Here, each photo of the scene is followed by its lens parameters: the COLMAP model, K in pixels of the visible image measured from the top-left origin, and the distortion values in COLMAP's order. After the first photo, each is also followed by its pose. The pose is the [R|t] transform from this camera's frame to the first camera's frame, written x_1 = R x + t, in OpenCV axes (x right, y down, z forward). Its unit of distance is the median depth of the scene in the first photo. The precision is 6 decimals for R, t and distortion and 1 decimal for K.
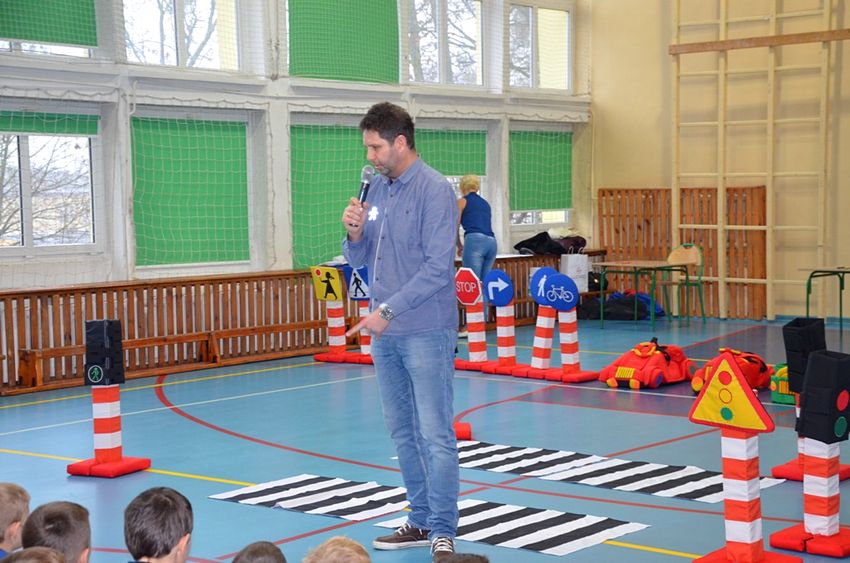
lens RADIAL K [[1558.8, 0, 445.7], [0, 1558.8, 306.7], [0, 0, 1]] dist [0.274790, 0.867693]
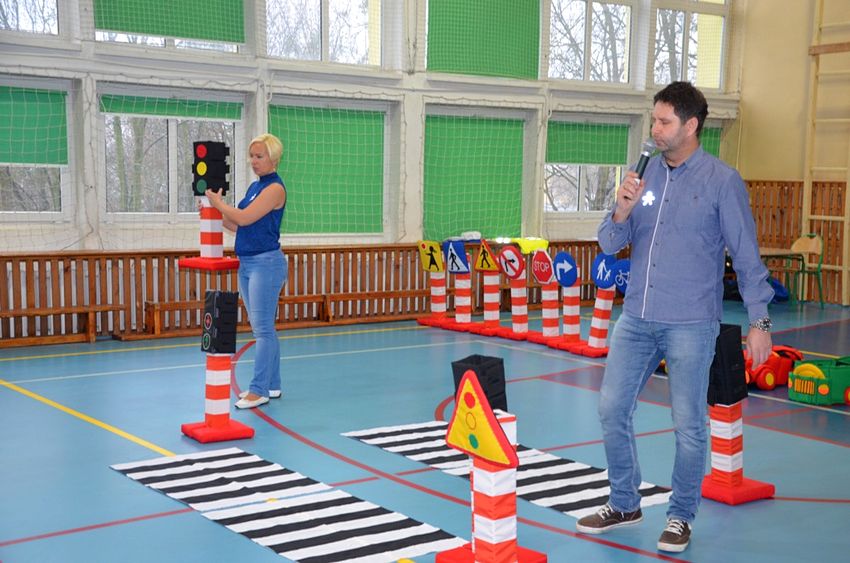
lens RADIAL K [[1219.8, 0, 445.4], [0, 1219.8, 309.9], [0, 0, 1]] dist [0.109581, 0.544752]
pose [[0.970780, 0.057903, -0.232880, 0.130125], [-0.049680, 0.997922, 0.041026, -0.012542], [0.234771, -0.028258, 0.971640, 0.145038]]
